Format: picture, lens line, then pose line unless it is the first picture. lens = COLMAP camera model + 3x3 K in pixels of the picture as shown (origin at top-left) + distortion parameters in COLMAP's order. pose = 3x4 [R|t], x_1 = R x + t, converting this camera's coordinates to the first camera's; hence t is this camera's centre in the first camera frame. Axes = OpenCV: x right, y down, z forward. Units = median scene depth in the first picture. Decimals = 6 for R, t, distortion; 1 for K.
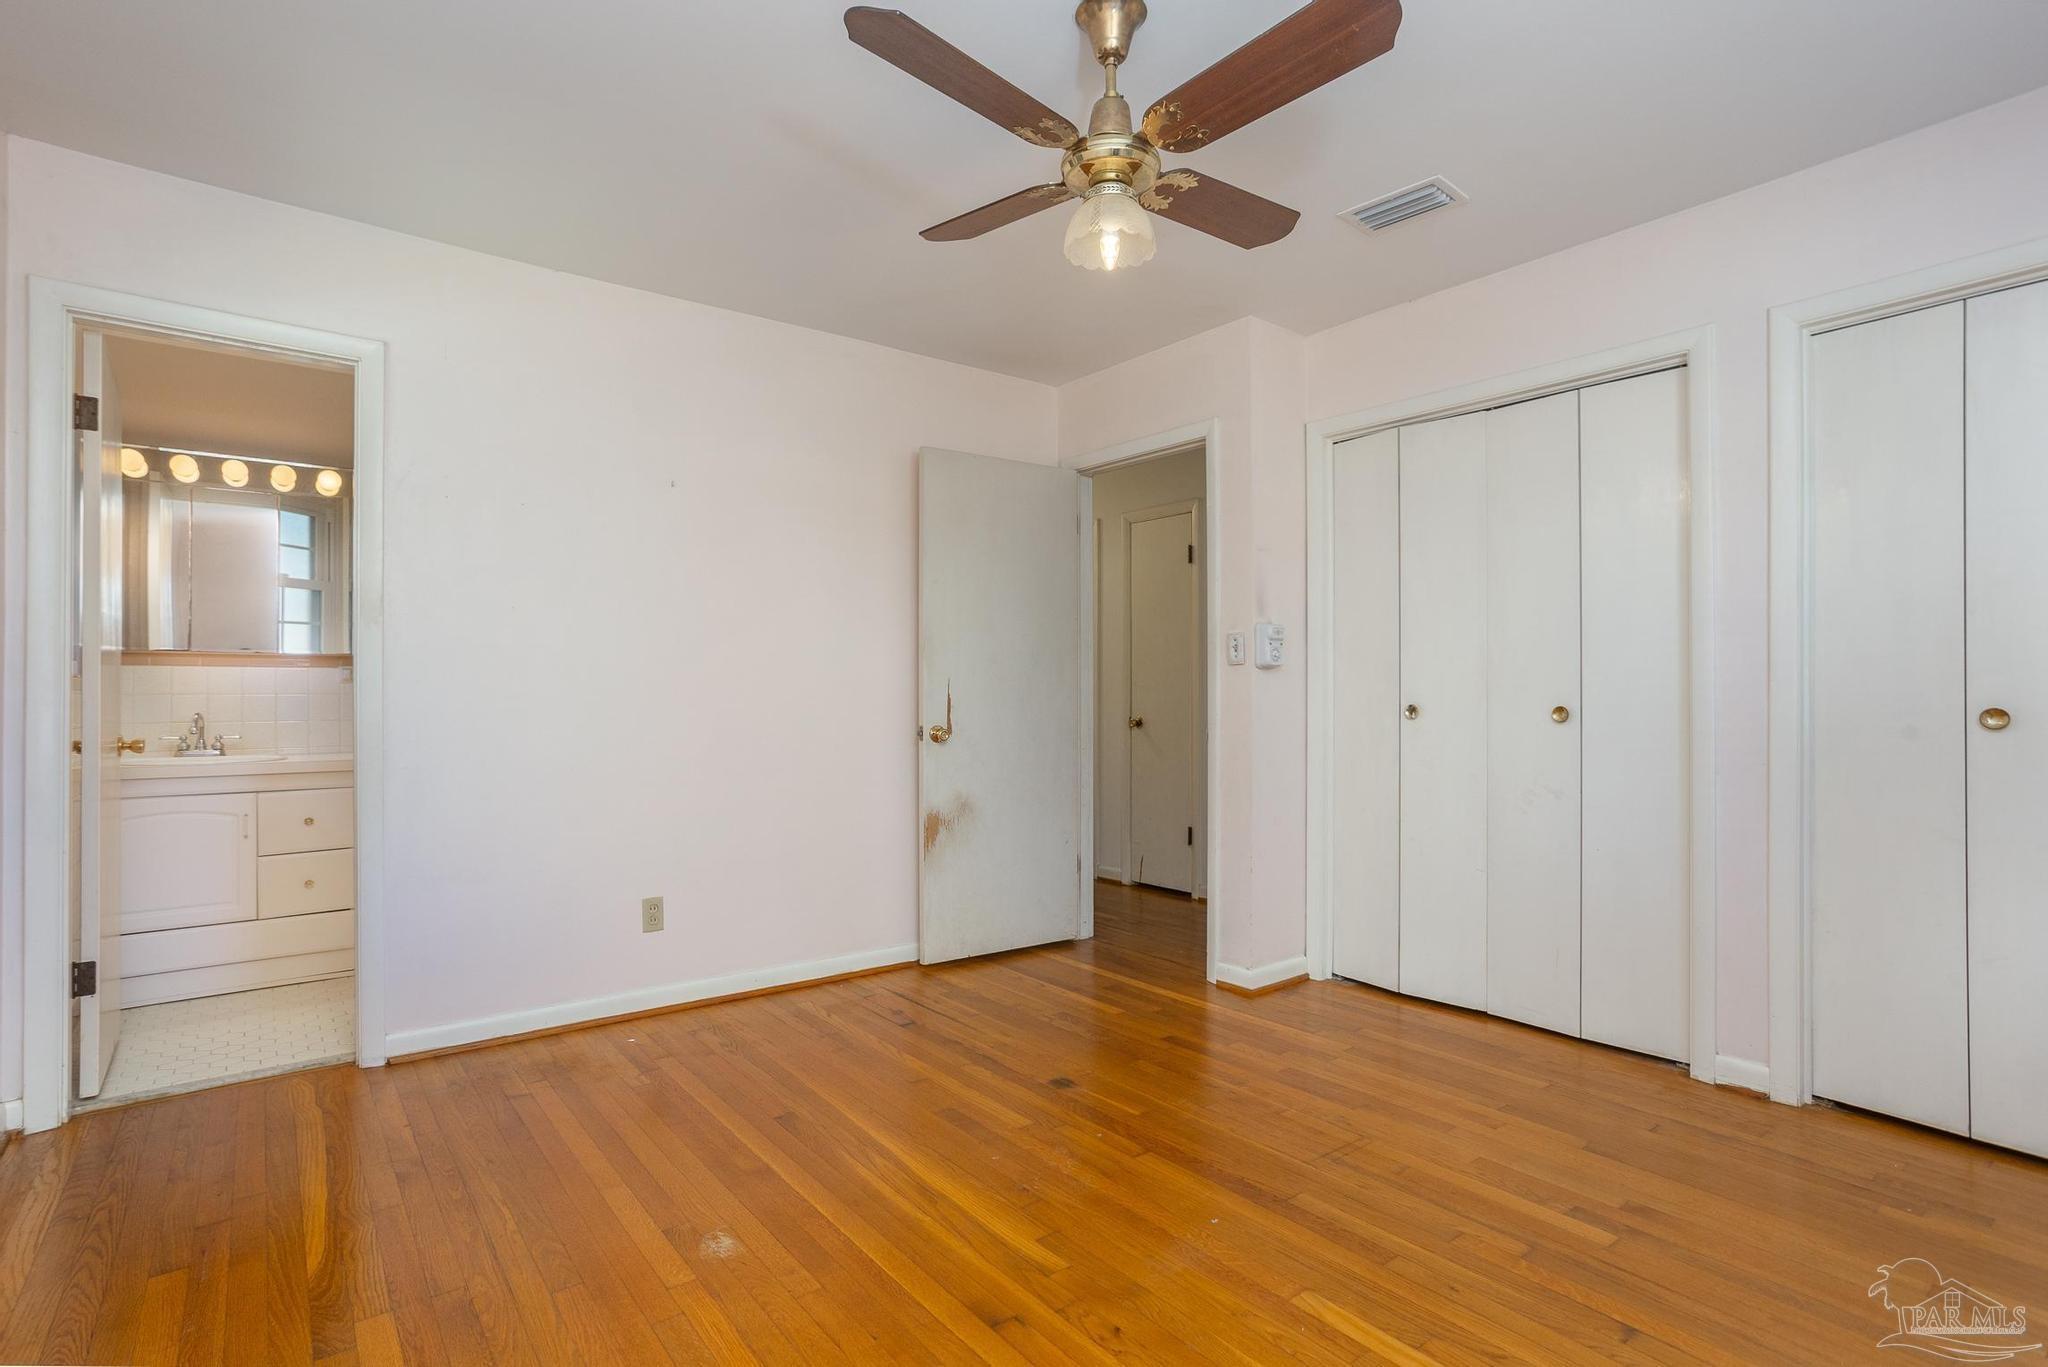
lens RADIAL K [[1001.4, 0, 1010.1], [0, 1001.4, 681.0], [0, 0, 1]] dist [-0.052909, 0.038397]
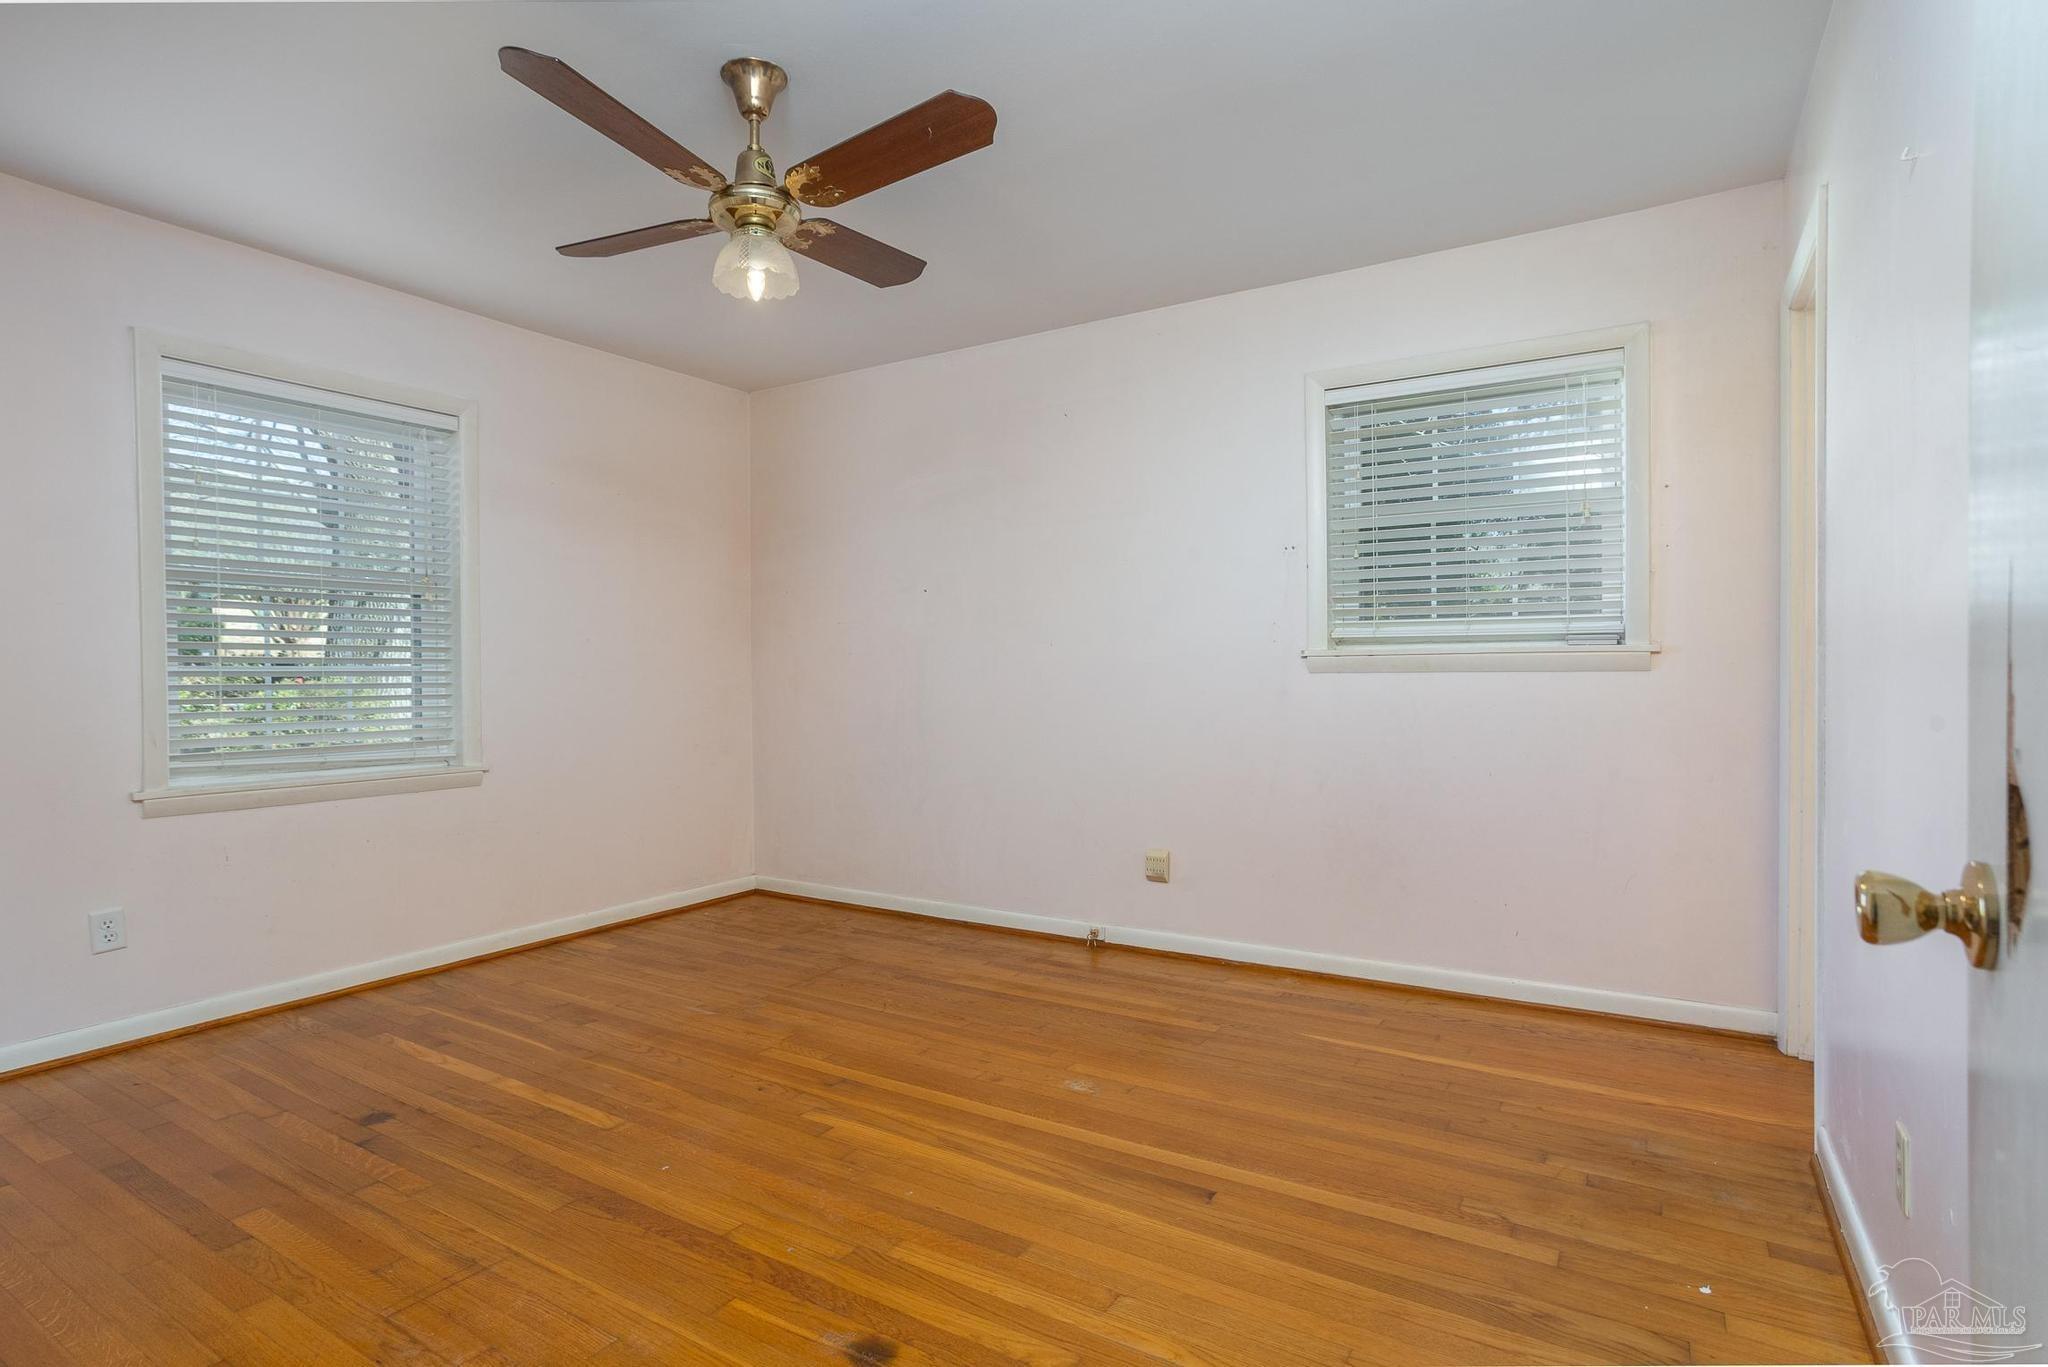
lens RADIAL K [[1001.4, 0, 1010.1], [0, 1001.4, 681.0], [0, 0, 1]] dist [-0.052909, 0.038397]
pose [[-0.935071, 0.011715, -0.354268, 0.218915], [0.012619, 0.999920, -0.000242, 0.043452], [0.354236, -0.004697, -0.935144, 1.988659]]
